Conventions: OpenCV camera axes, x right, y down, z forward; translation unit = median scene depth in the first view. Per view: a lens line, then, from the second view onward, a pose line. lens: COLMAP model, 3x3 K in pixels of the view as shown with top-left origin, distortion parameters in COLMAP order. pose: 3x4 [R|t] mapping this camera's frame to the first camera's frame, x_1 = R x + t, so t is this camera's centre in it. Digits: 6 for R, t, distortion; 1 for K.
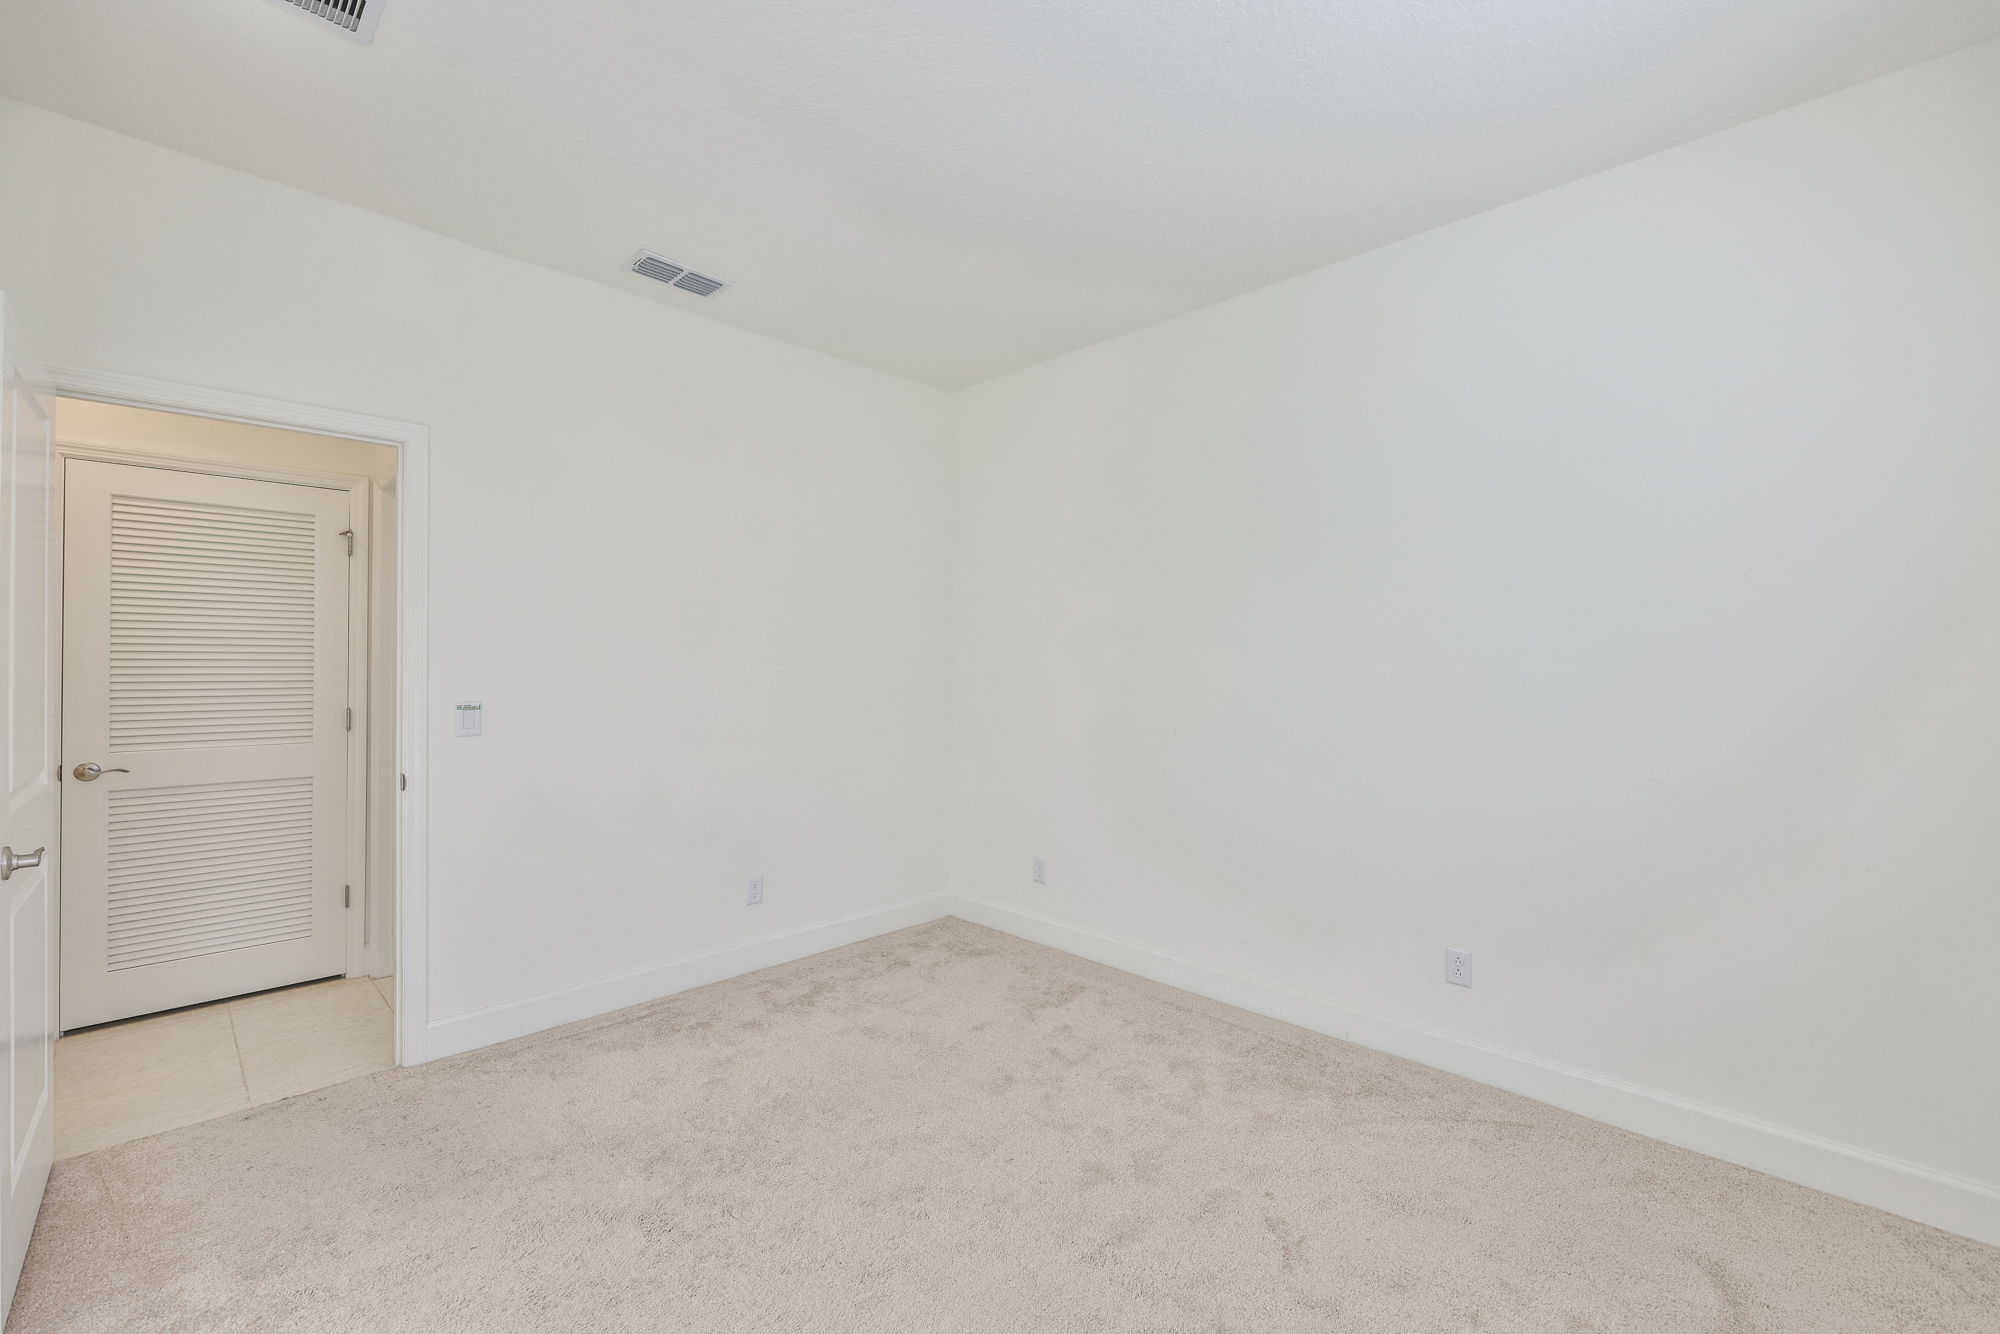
lens RADIAL K [[852.2, 0, 998.4], [0, 852.2, 658.8], [0, 0, 1]] dist [-0.001426, 0.000356]
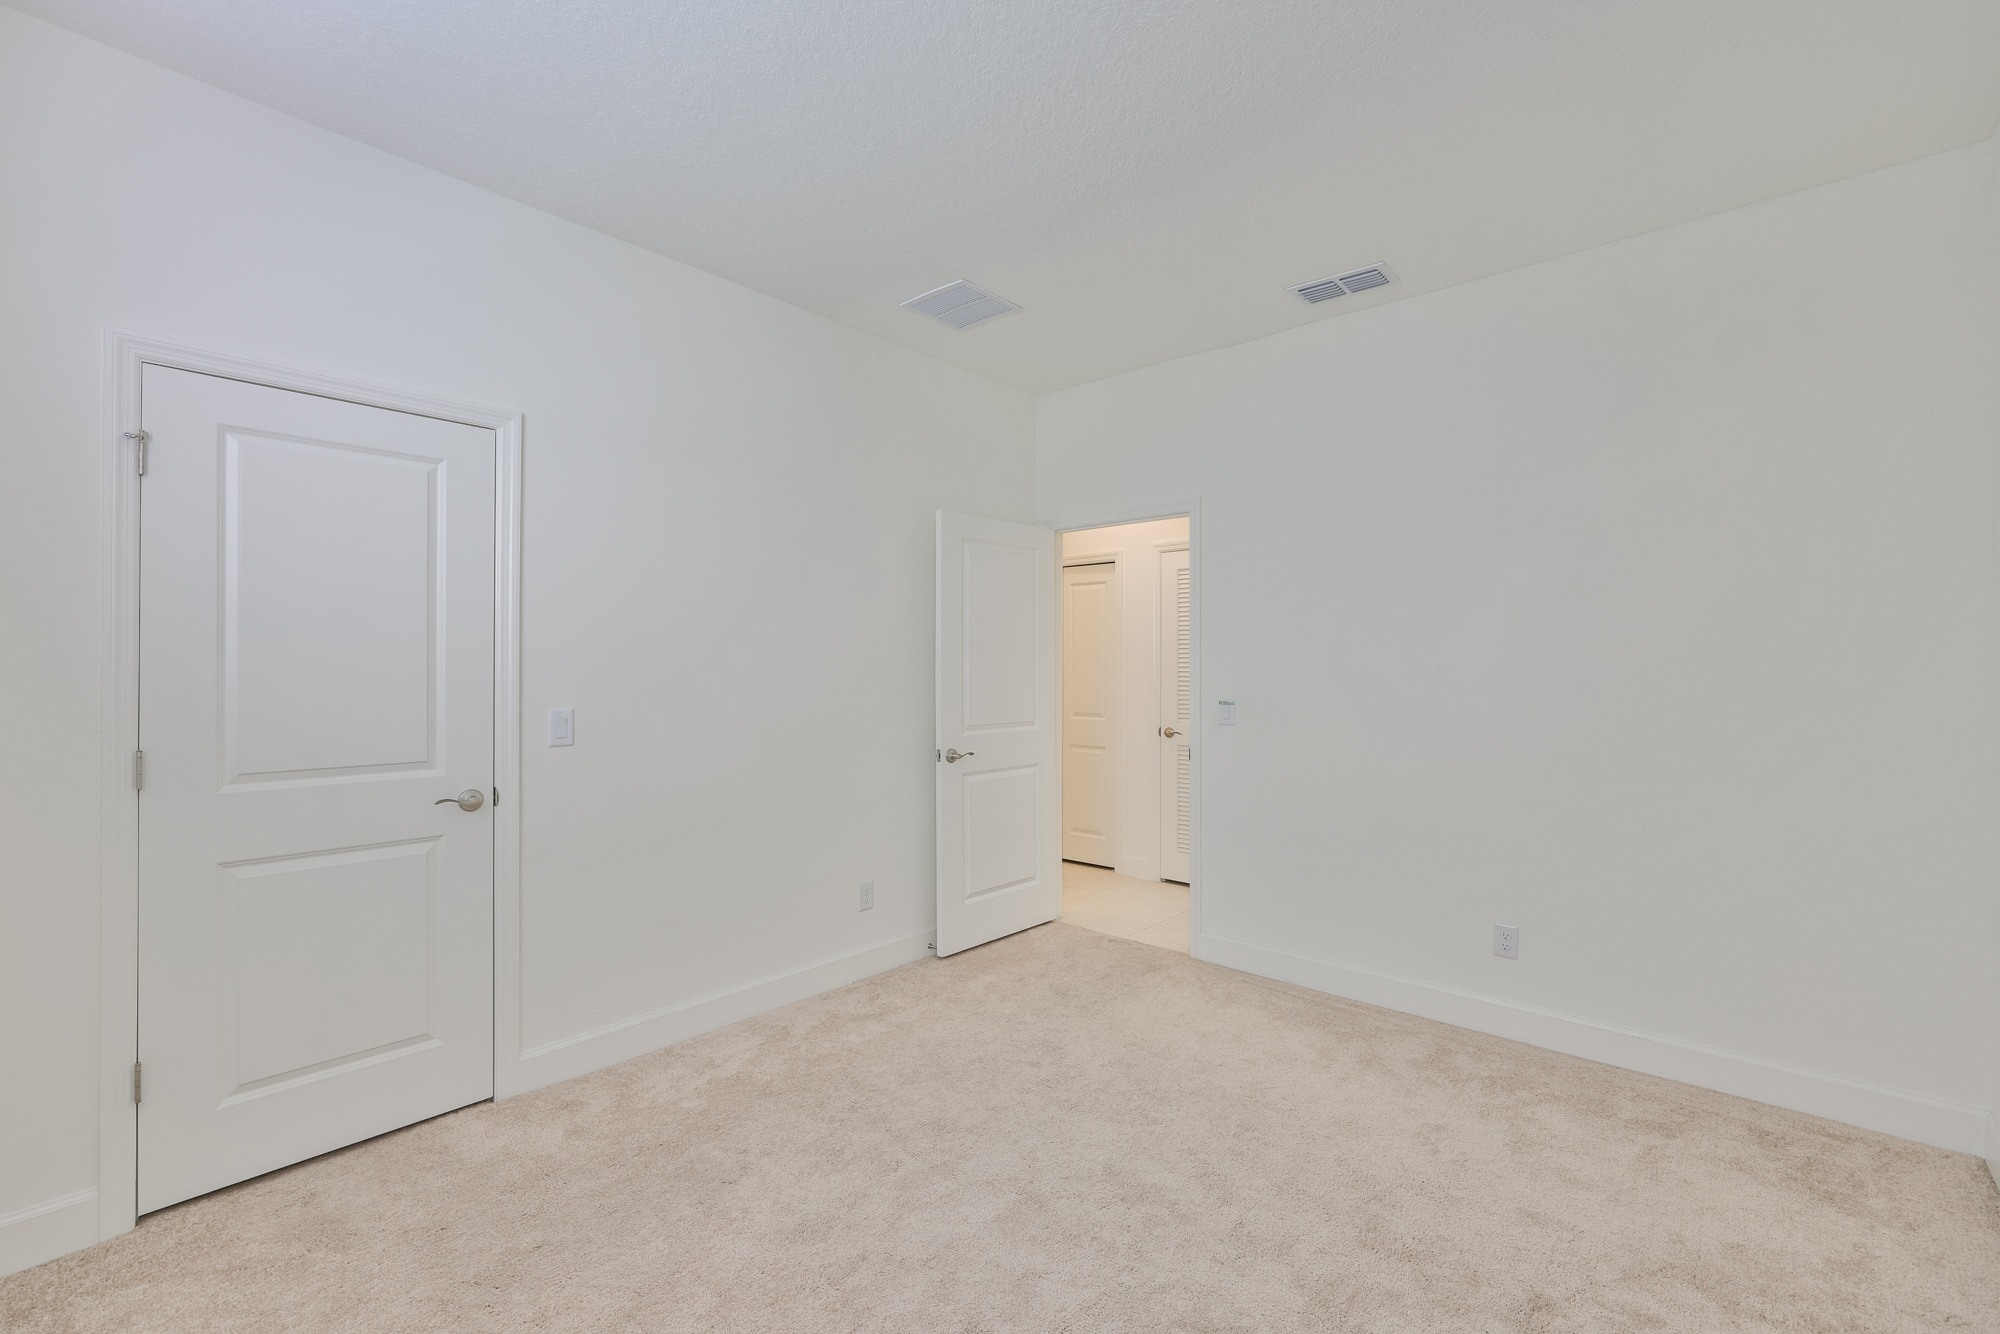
lens RADIAL K [[852.2, 0, 998.4], [0, 852.2, 658.8], [0, 0, 1]] dist [-0.001426, 0.000356]
pose [[0.058450, -0.012000, -0.998218, 0.583550], [-0.002077, 0.999924, -0.012142, 0.007656], [0.998288, 0.002783, 0.058421, 0.512724]]
